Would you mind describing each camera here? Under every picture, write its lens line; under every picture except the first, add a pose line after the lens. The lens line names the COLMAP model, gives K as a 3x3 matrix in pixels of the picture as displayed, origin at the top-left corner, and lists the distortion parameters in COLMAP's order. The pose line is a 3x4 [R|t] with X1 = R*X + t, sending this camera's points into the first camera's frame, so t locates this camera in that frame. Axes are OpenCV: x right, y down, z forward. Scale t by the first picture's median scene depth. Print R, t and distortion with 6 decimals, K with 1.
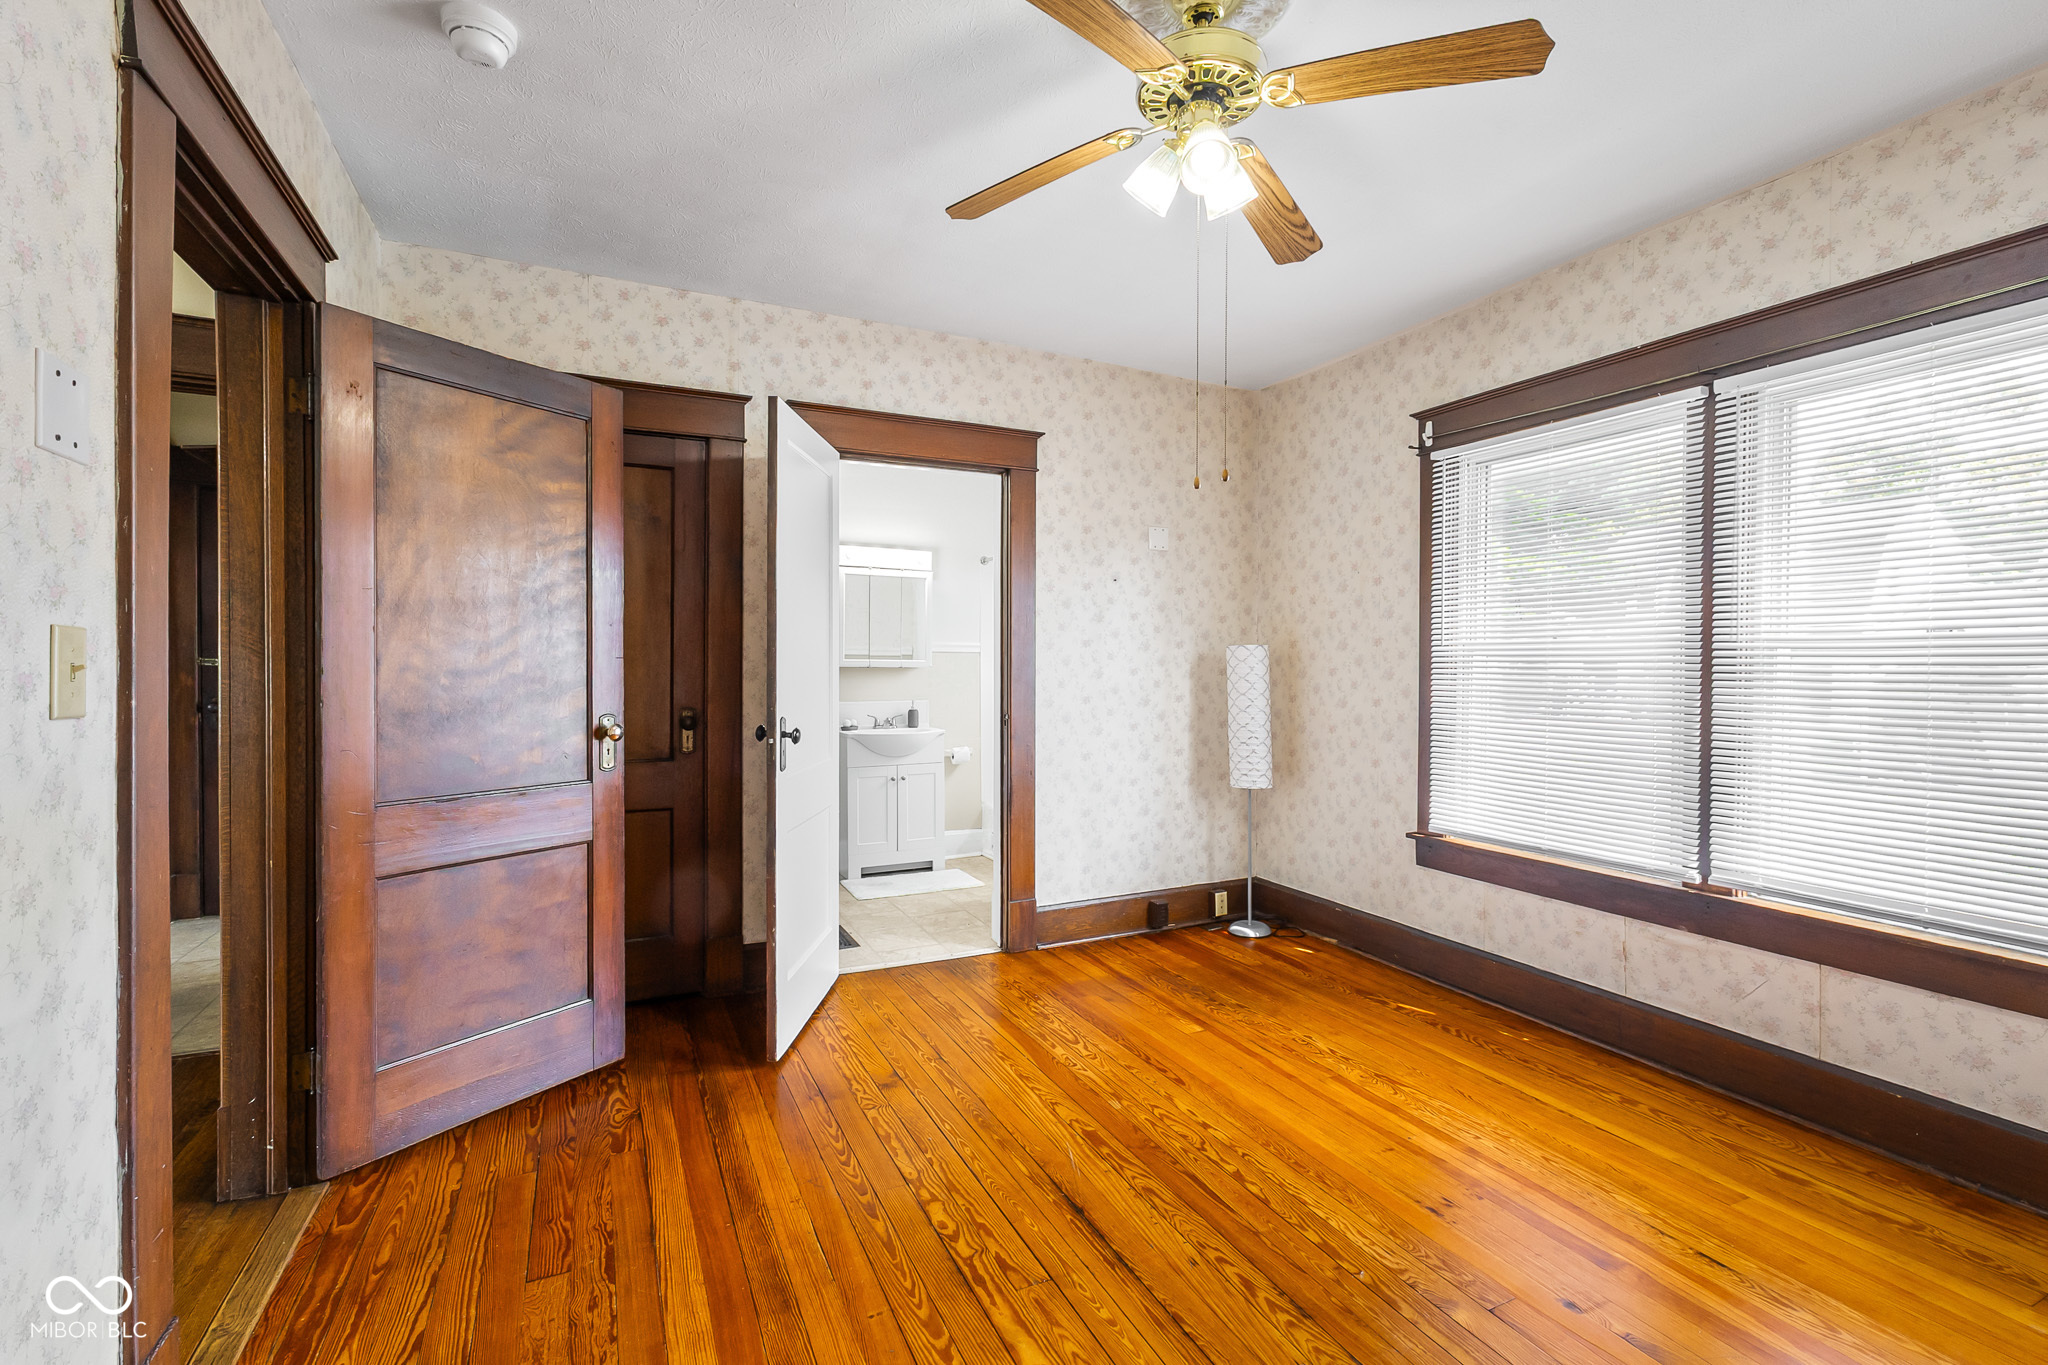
lens RADIAL K [[911.4, 0, 1024.0], [0, 911.4, 682.5], [0, 0, 1]] dist [-0.001137, 0.000305]
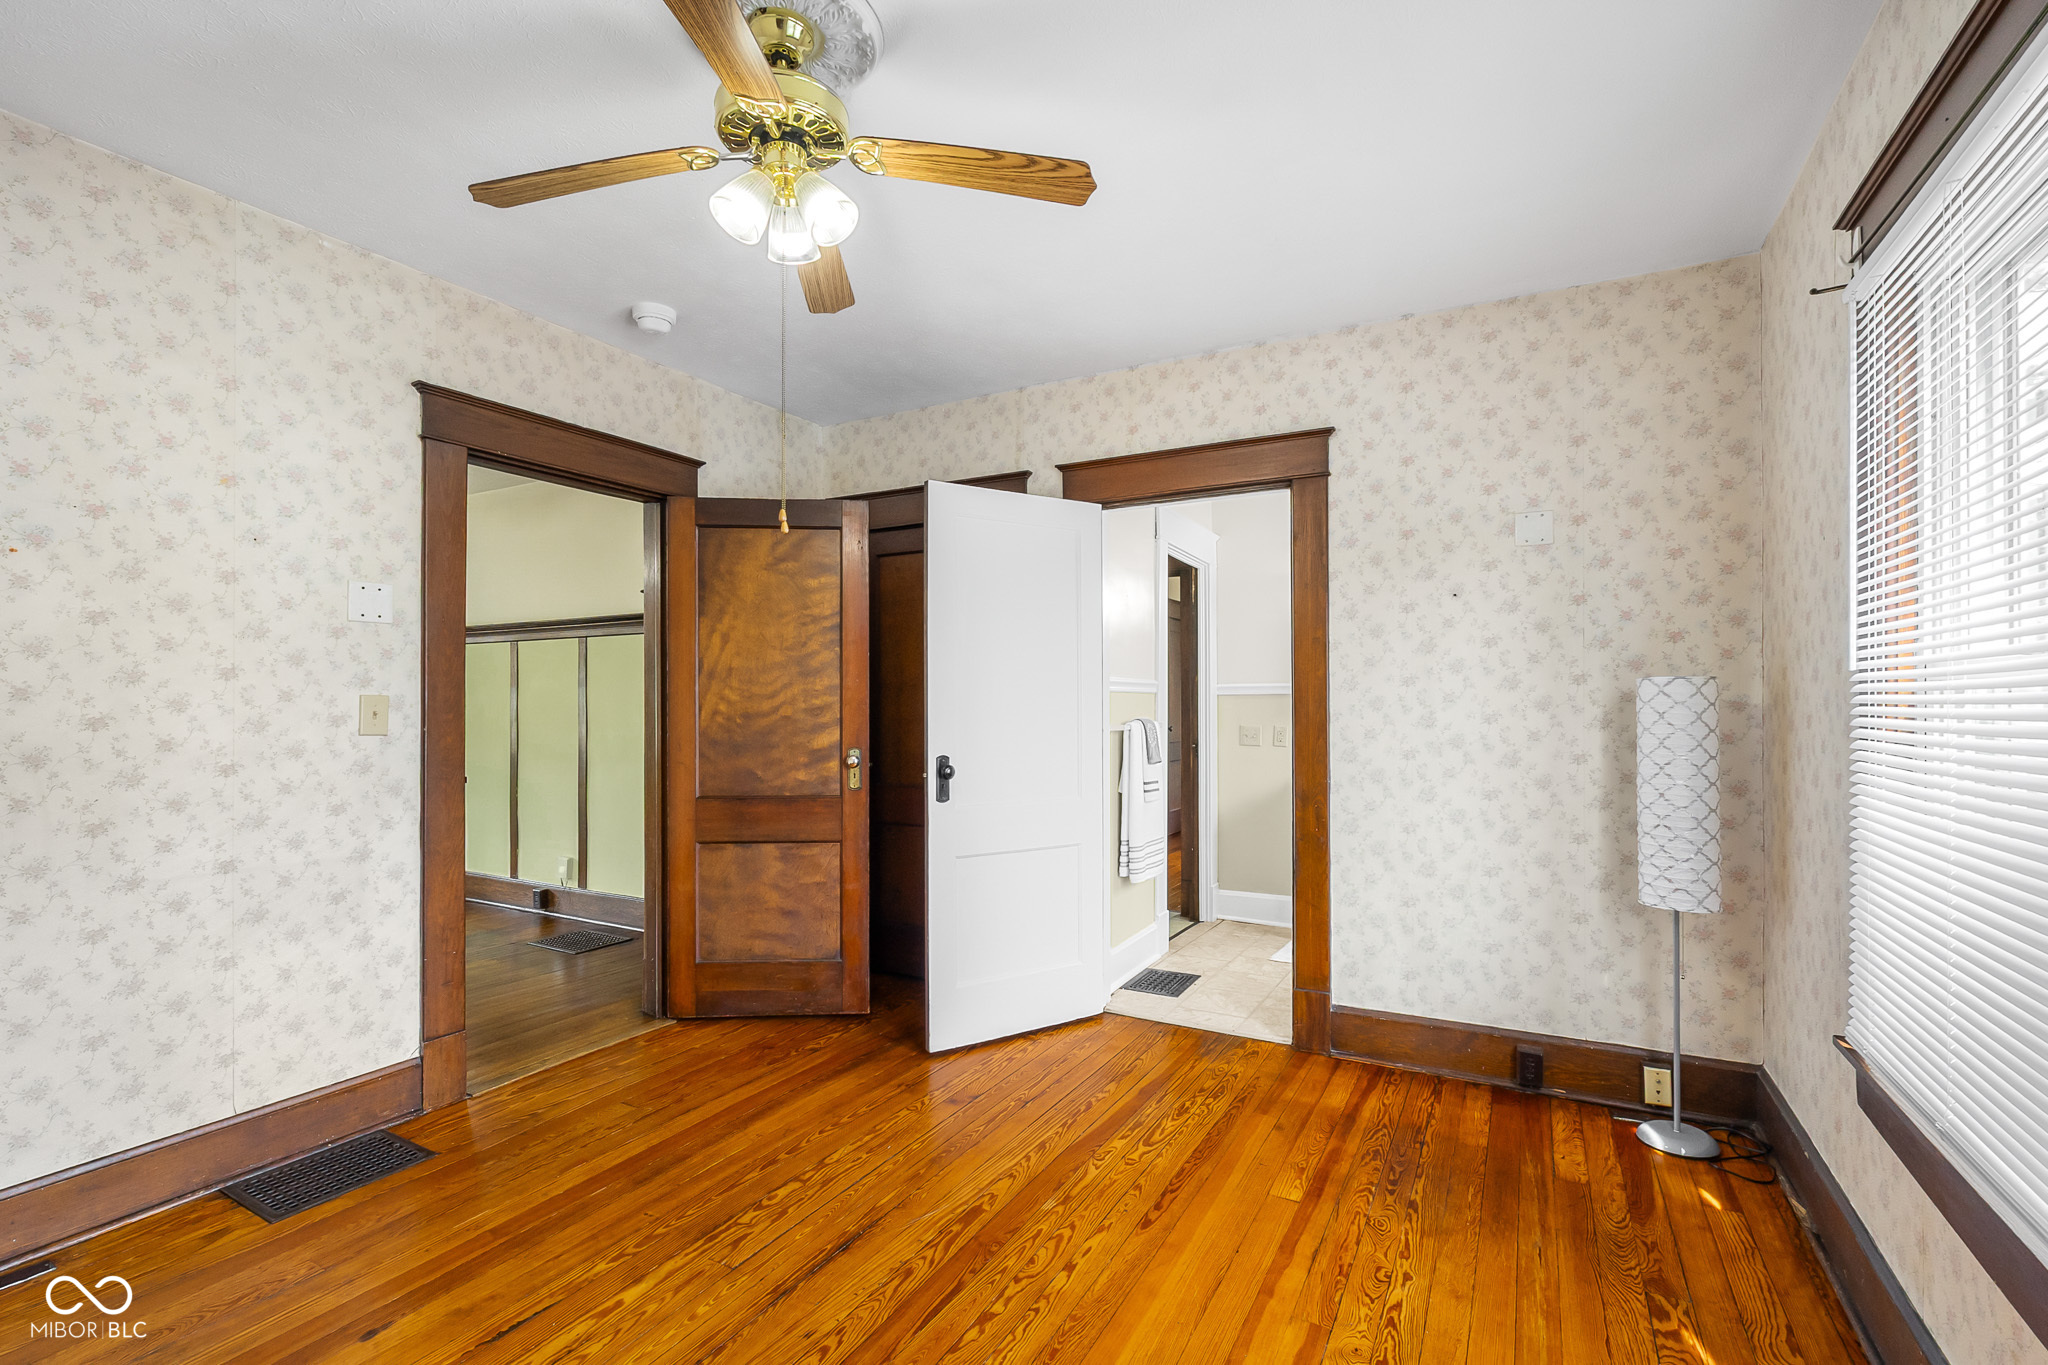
lens RADIAL K [[914.6, 0, 1019.2], [0, 914.6, 711.2], [0, 0, 1]] dist [0.001353, -0.000108]
pose [[0.577767, 0.002640, -0.816198, 0.536726], [-0.013222, 0.999894, -0.006126, -0.008935], [0.816095, 0.014331, 0.577740, 0.299065]]
